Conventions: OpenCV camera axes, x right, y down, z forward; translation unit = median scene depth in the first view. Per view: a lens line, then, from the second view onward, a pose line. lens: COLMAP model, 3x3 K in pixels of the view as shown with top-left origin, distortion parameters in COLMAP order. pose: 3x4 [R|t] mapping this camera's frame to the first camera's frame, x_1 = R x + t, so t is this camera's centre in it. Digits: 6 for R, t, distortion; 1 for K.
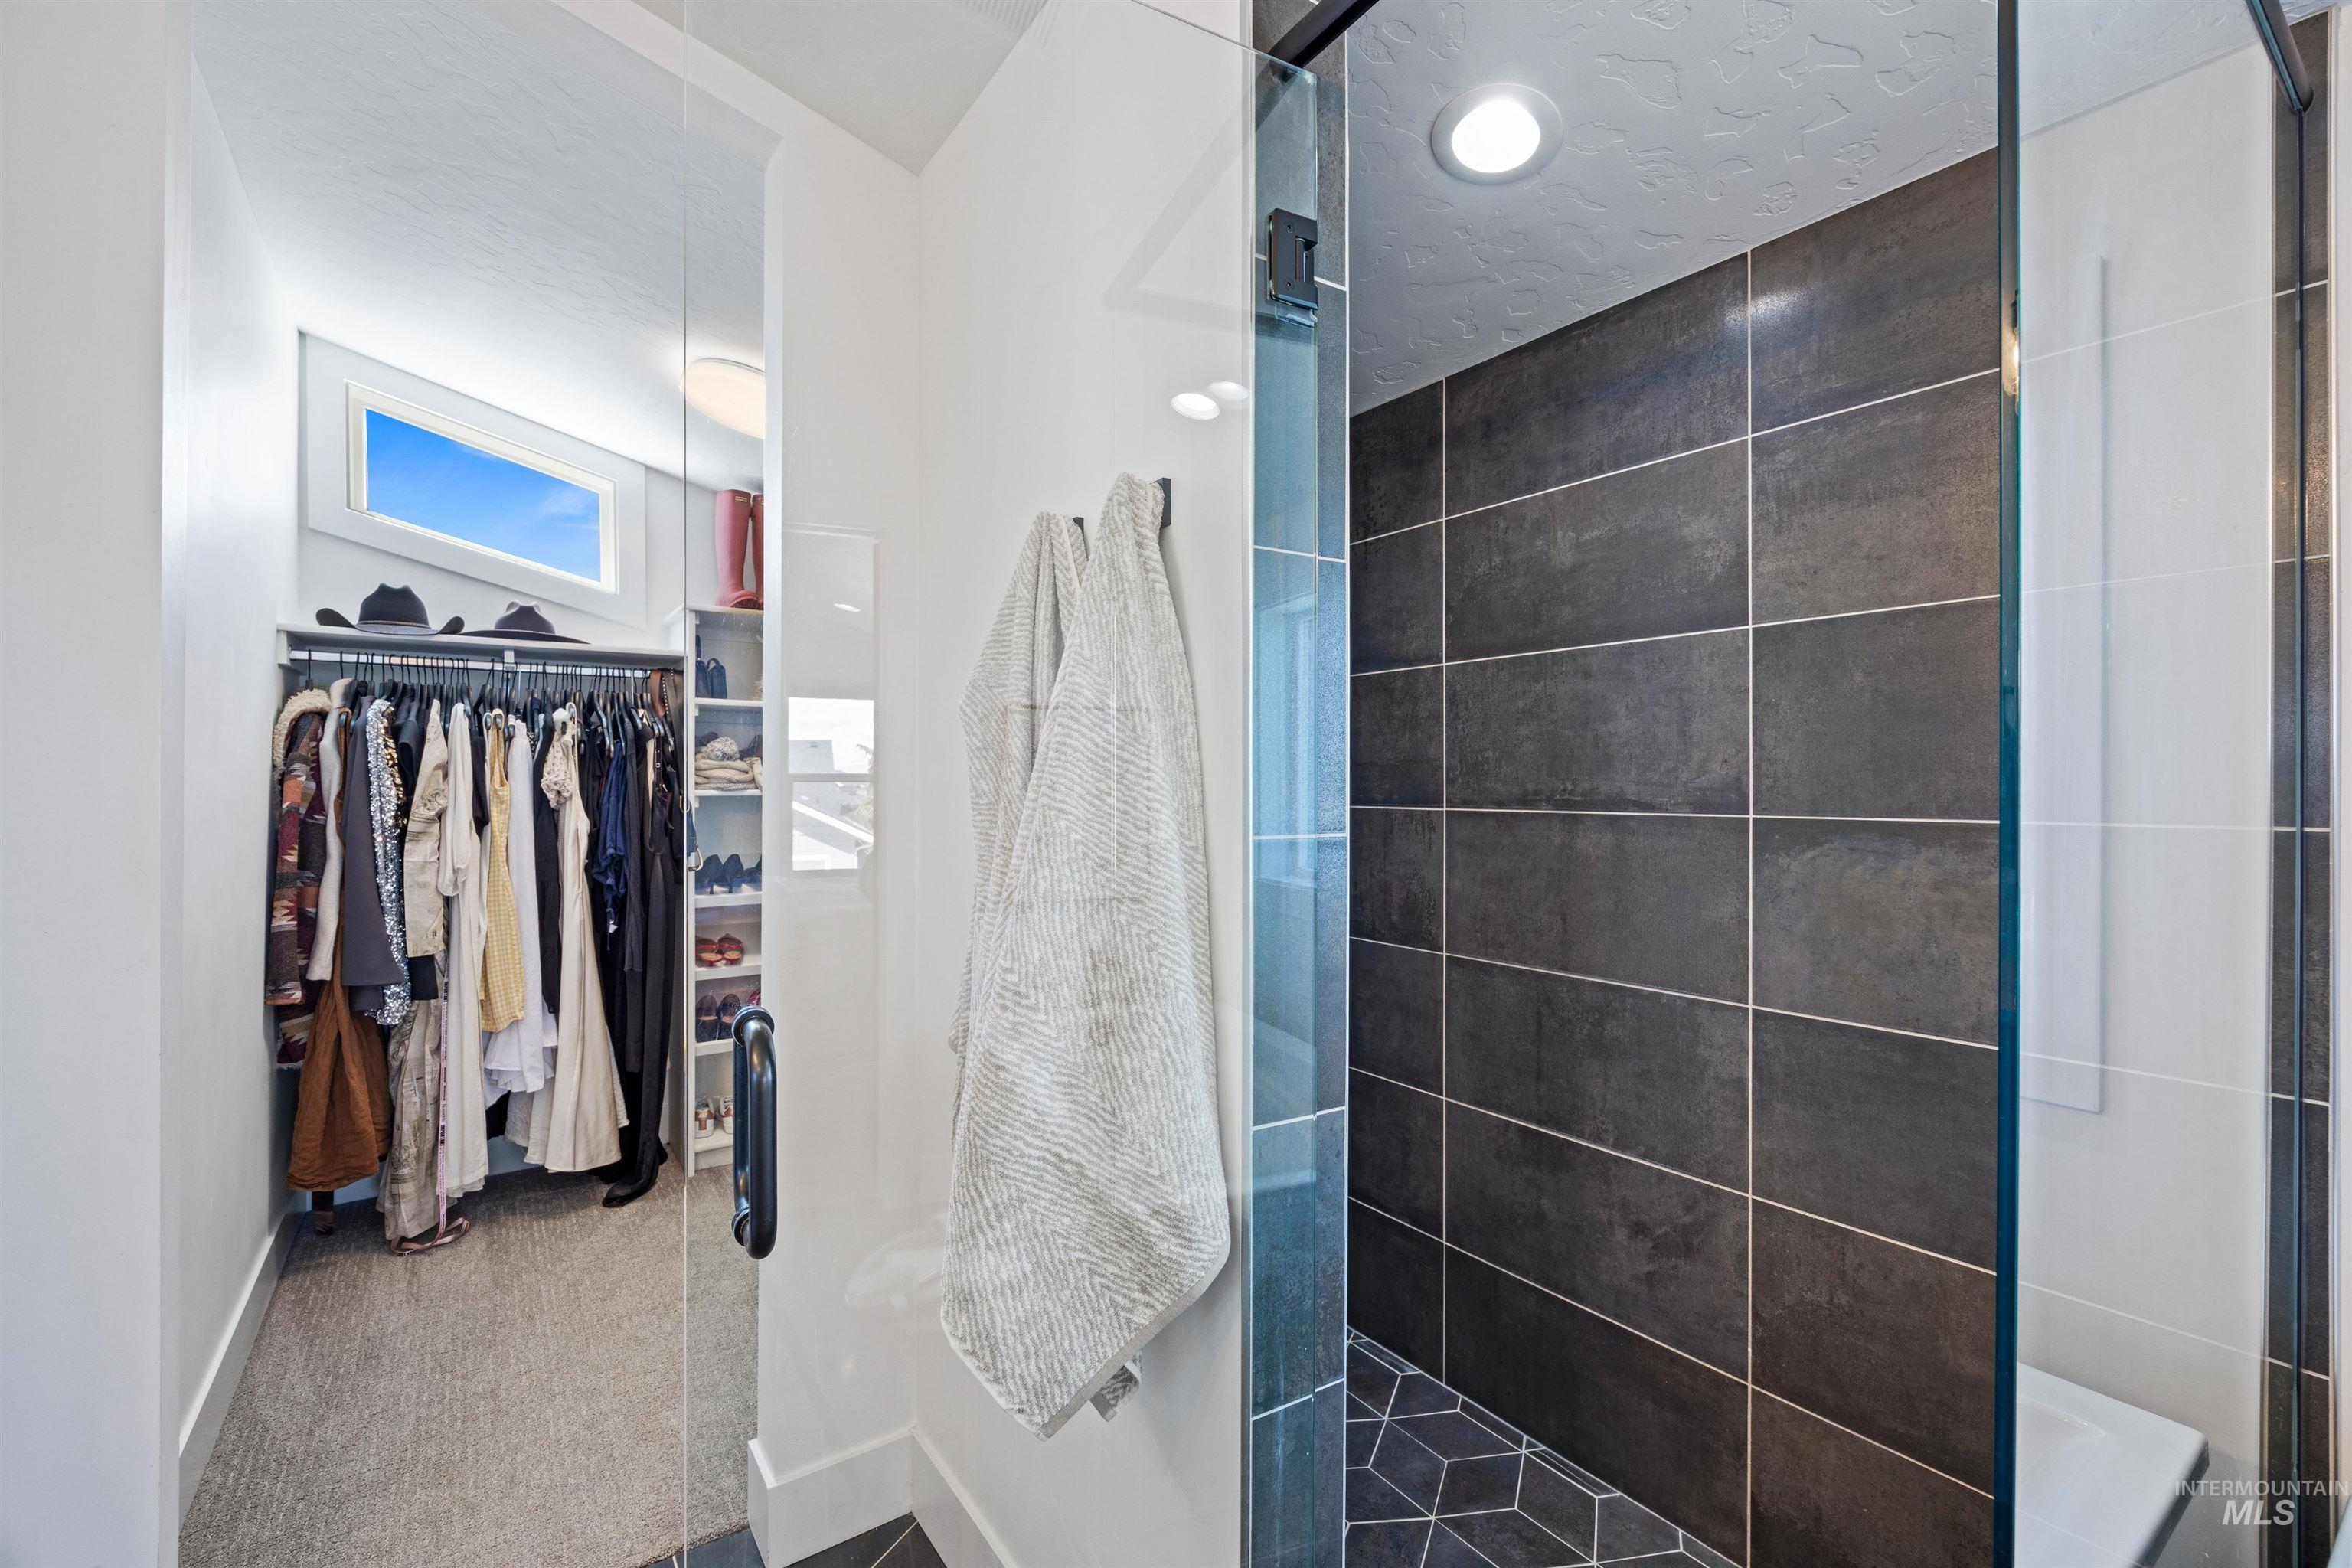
lens RADIAL K [[996.2, 0, 1162.8], [0, 996.2, 780.6], [0, 0, 1]] dist [-0.009115, 0.000475]
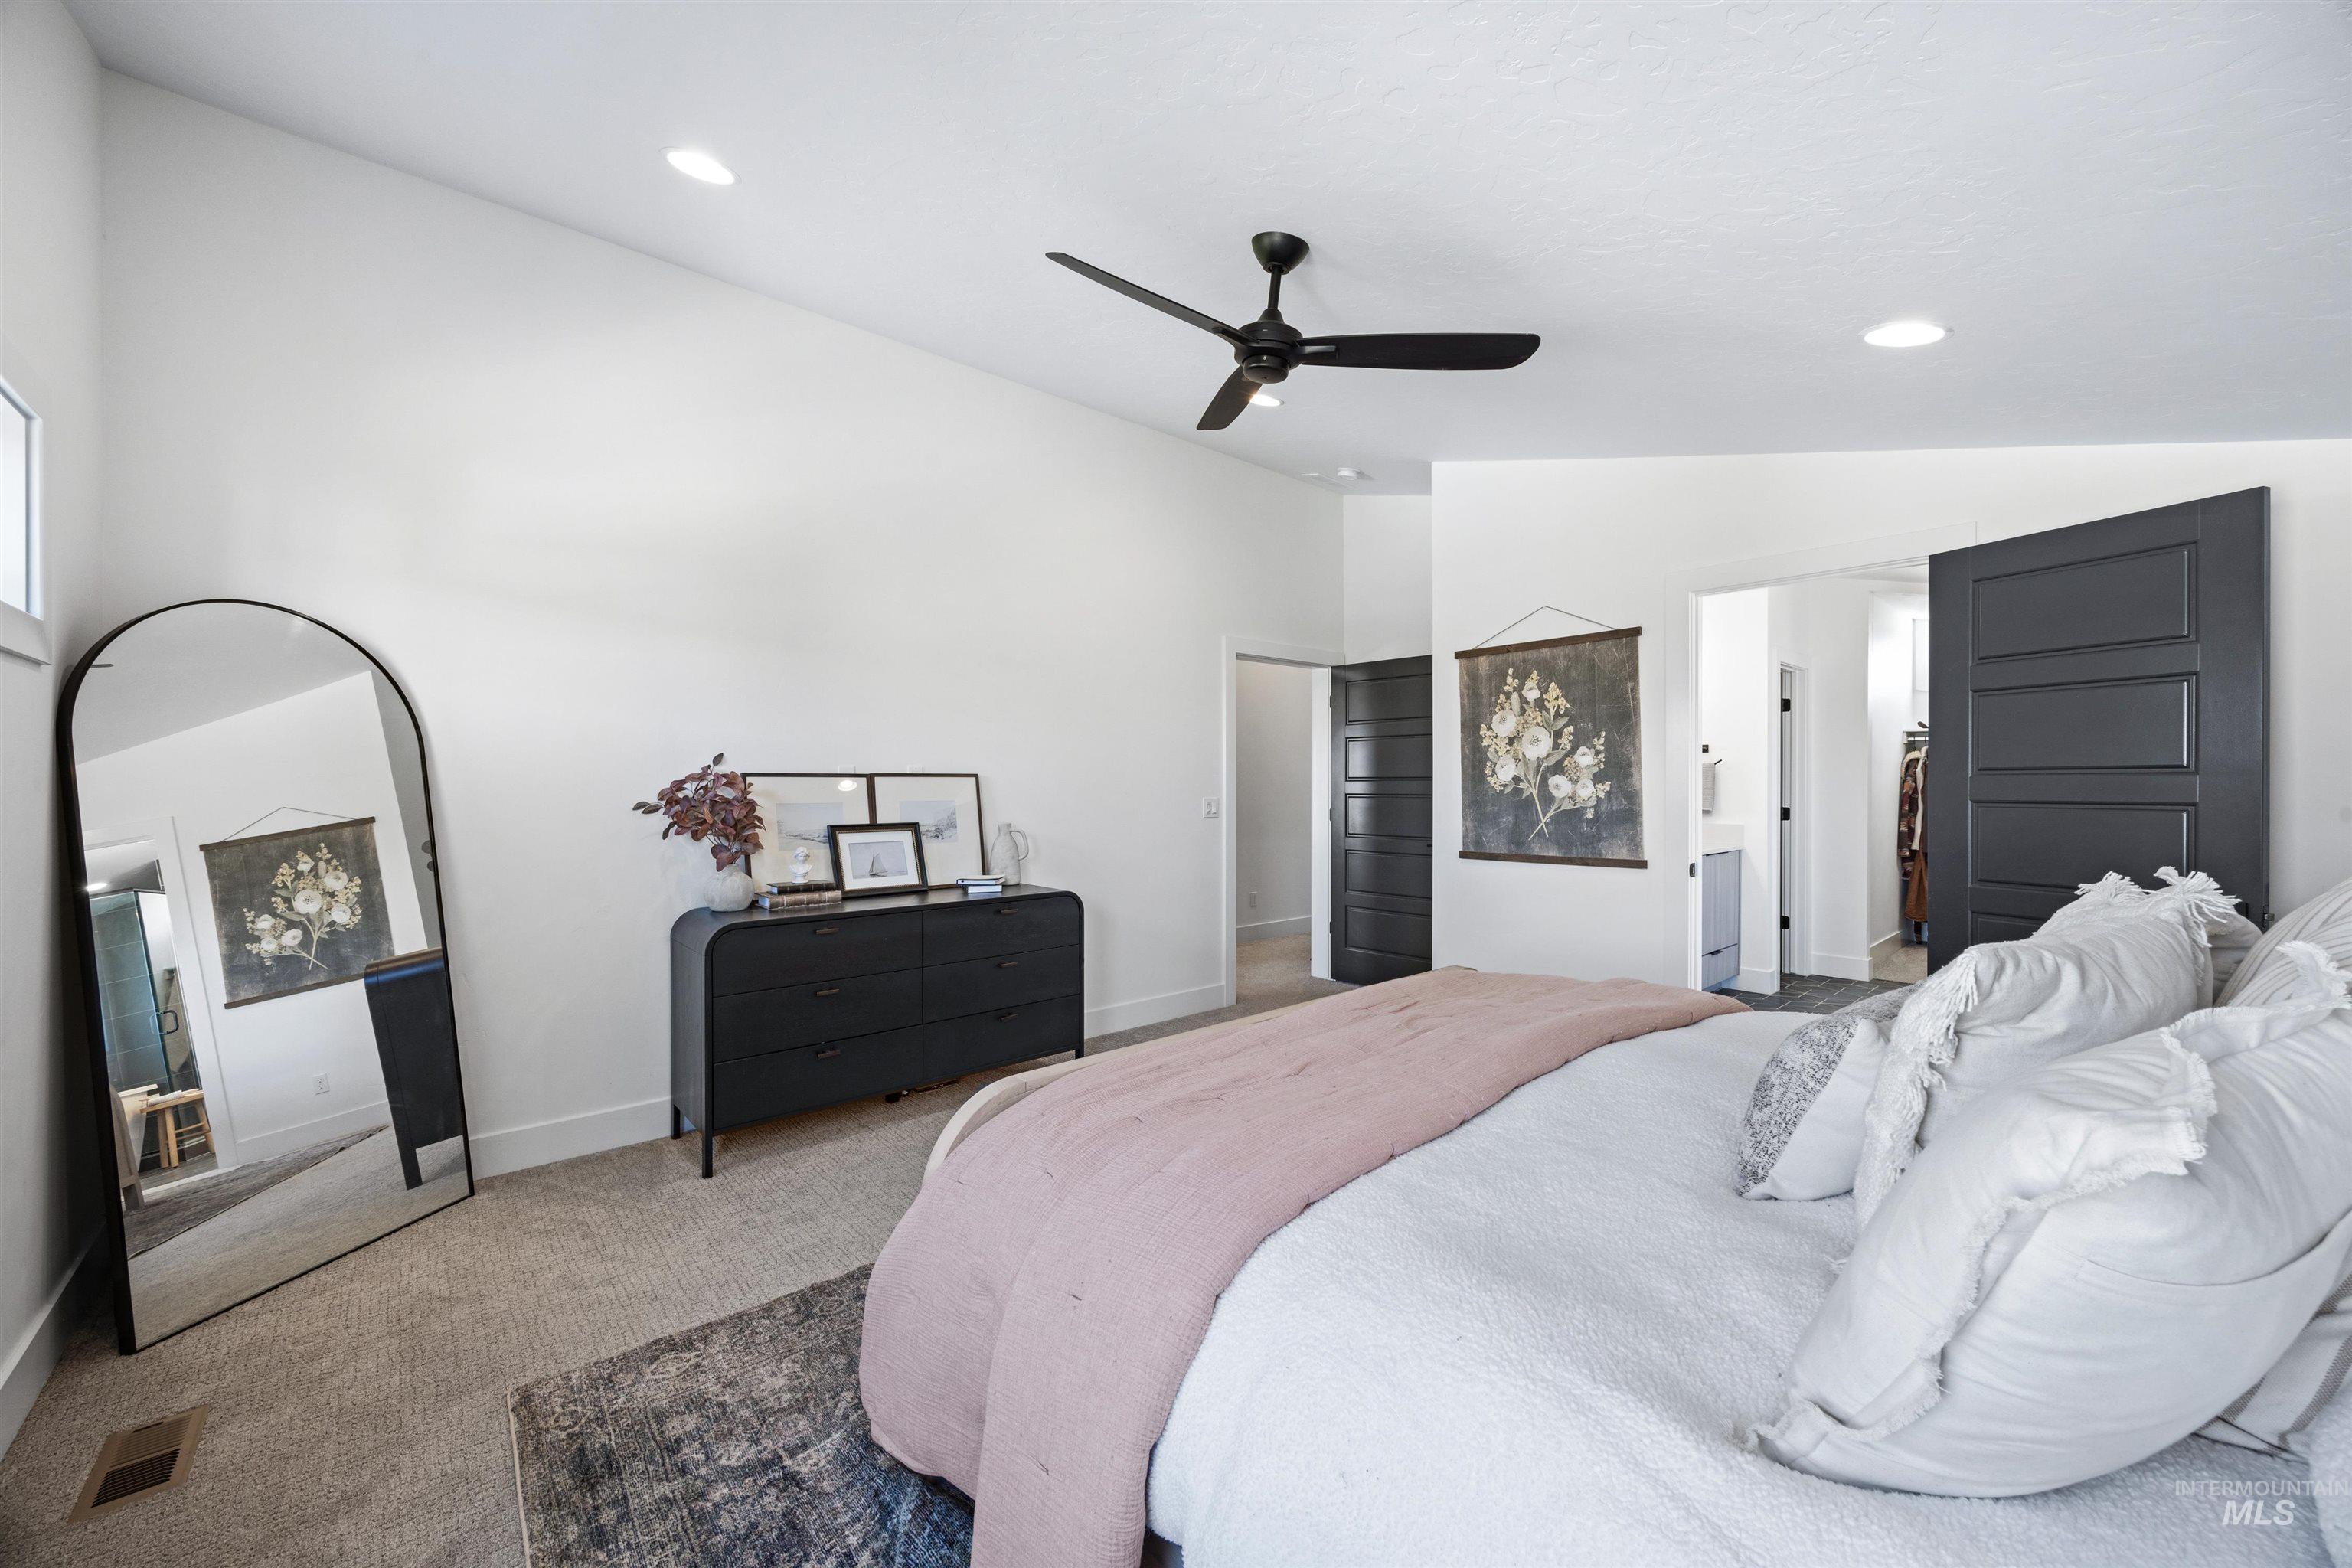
lens RADIAL K [[895.1, 0, 1172.3], [0, 895.1, 778.5], [0, 0, 1]] dist [0.000697, 0.000188]
pose [[0.105672, 0.002038, -0.994399, 1.579323], [0.000611, 0.999998, 0.002115, -0.019619], [0.994401, -0.000831, 0.105671, -1.496132]]
